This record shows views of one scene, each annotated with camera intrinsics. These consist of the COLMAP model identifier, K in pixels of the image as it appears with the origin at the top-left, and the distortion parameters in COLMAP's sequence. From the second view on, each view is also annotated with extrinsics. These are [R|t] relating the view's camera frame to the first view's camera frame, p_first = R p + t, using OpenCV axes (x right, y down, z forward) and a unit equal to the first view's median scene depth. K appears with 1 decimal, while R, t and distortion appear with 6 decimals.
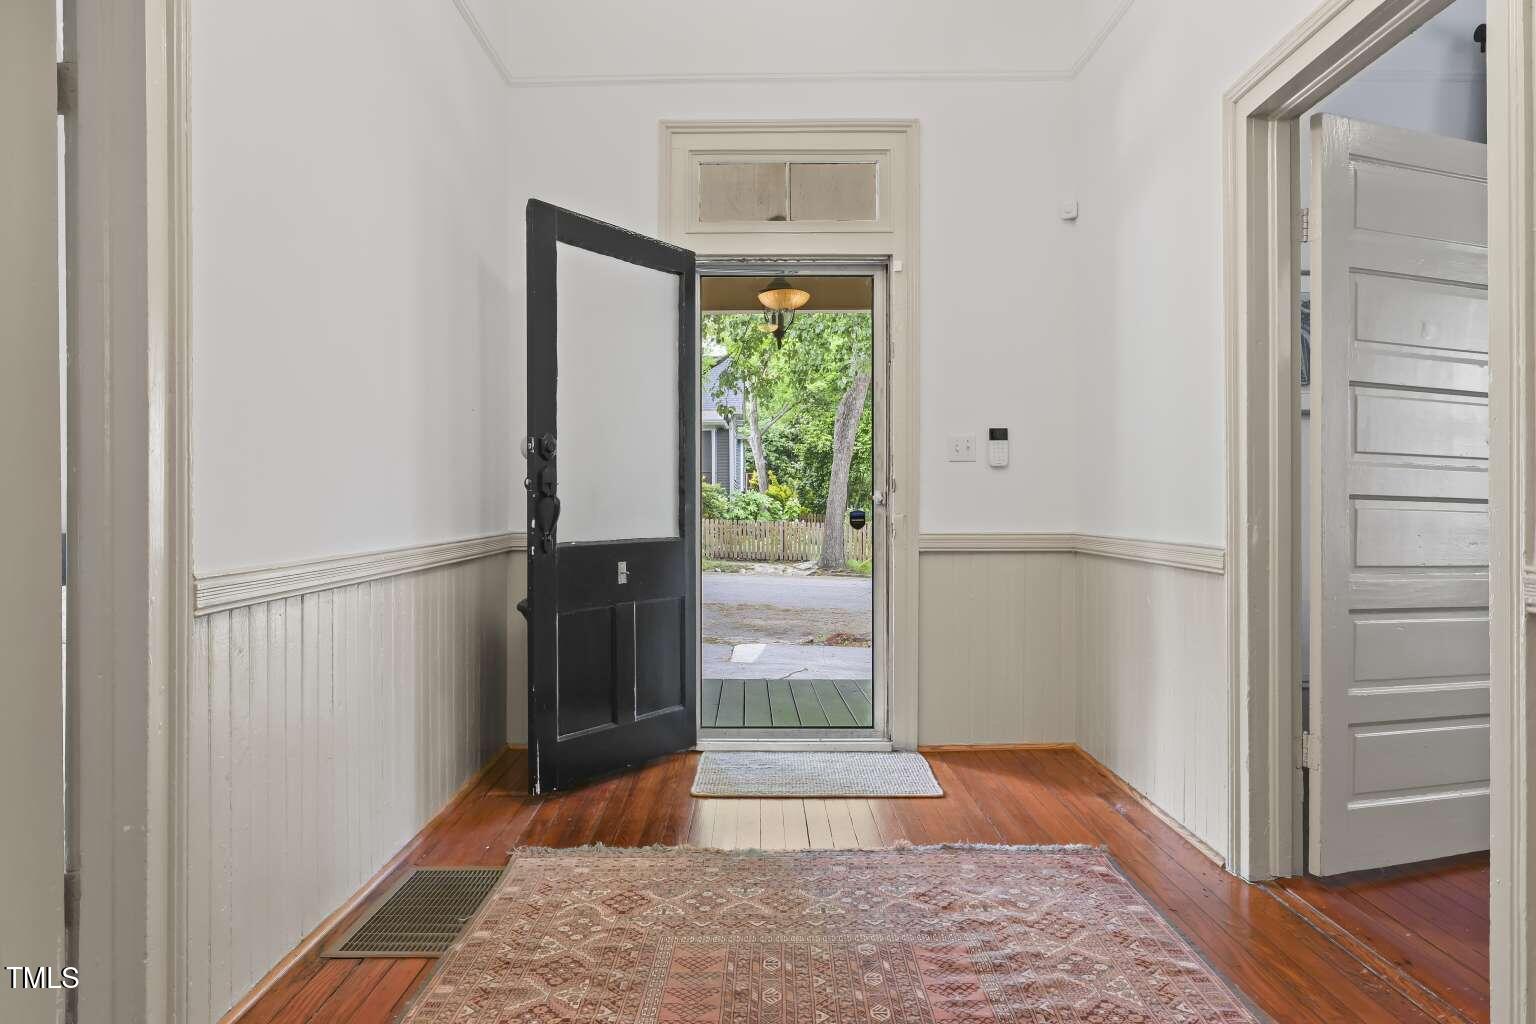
lens RADIAL K [[951.2, 0, 766.0], [0, 951.2, 511.9], [0, 0, 1]] dist [0.003087, 0.000367]
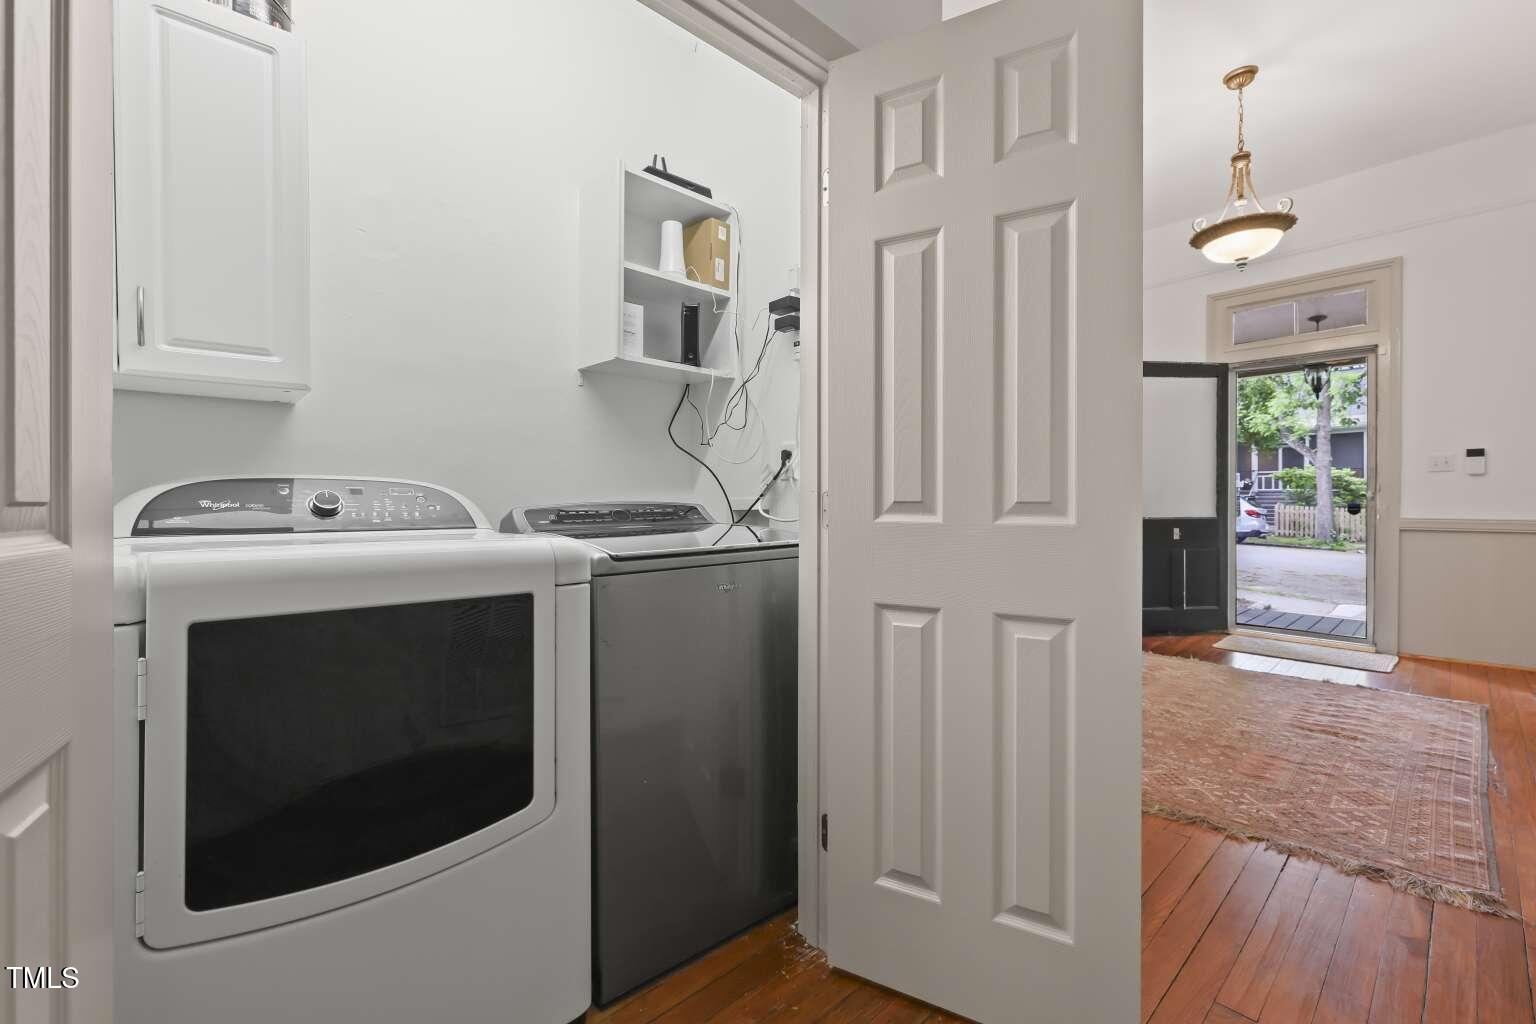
lens RADIAL K [[640.2, 0, 759.3], [0, 640.2, 503.3], [0, 0, 1]] dist [0.000326, -0.000787]
pose [[0.675626, 0.004669, -0.737230, 0.231372], [-0.004638, 0.999987, 0.002082, 0.001017], [0.737230, 0.002013, 0.675639, -0.519752]]
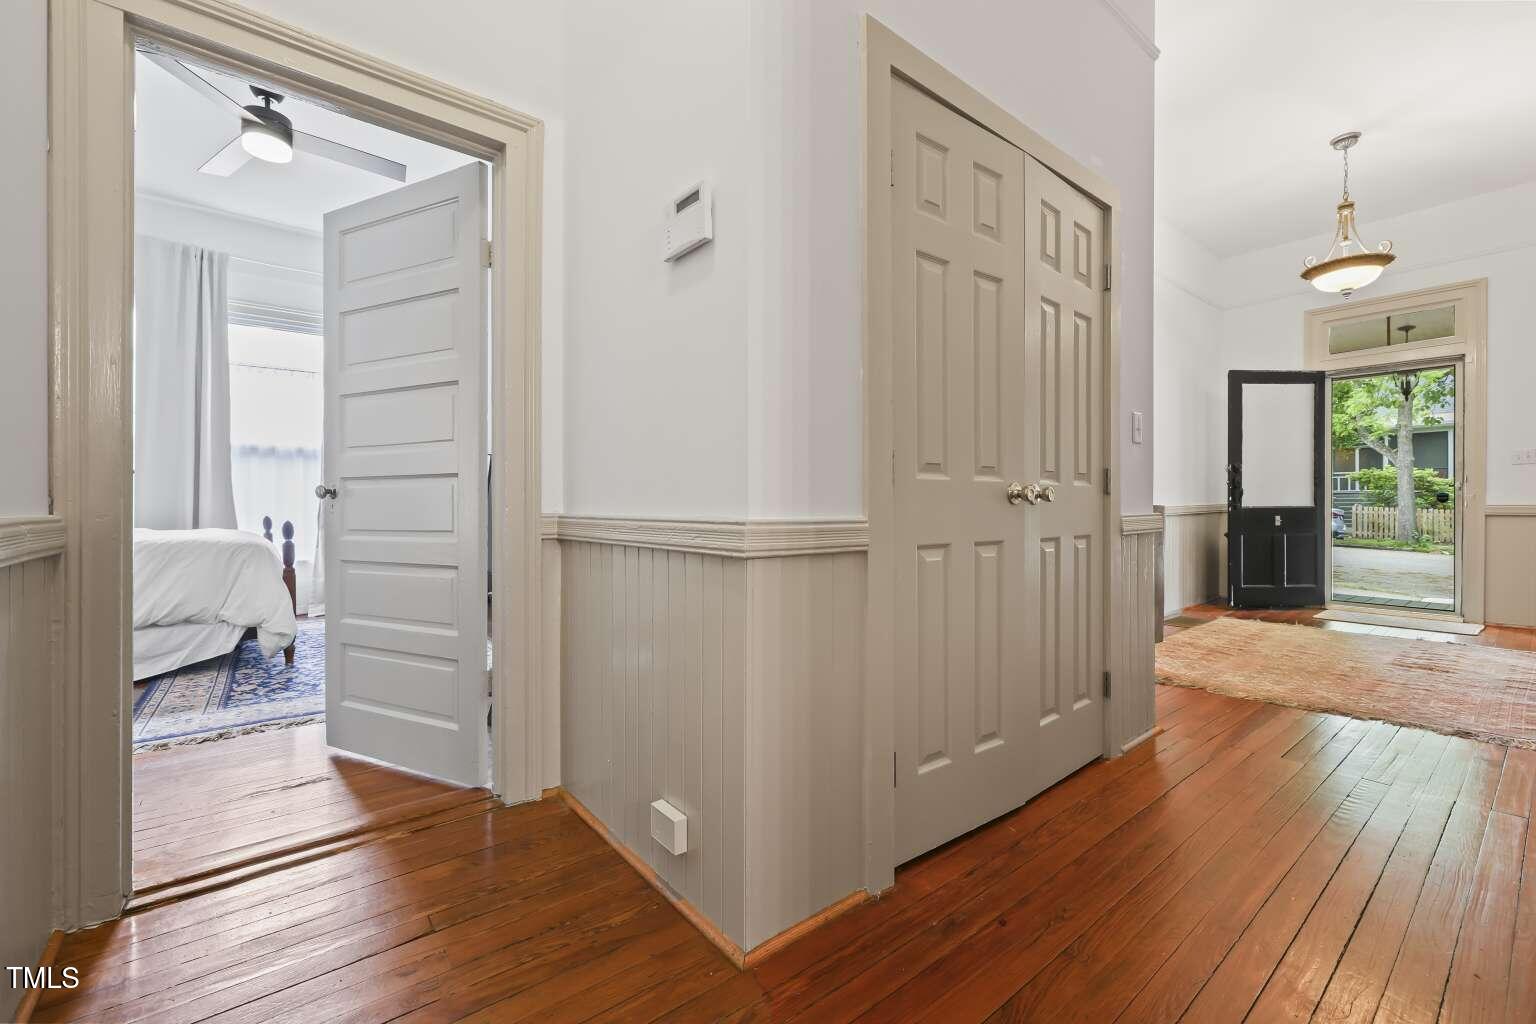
lens RADIAL K [[640.2, 0, 765.0], [0, 640.2, 507.2], [0, 0, 1]] dist [0.000326, -0.000787]
pose [[0.629766, 0.003724, -0.776776, 0.249626], [-0.003781, 0.999991, 0.001729, 0.031167], [0.776776, 0.001848, 0.629775, -0.863963]]
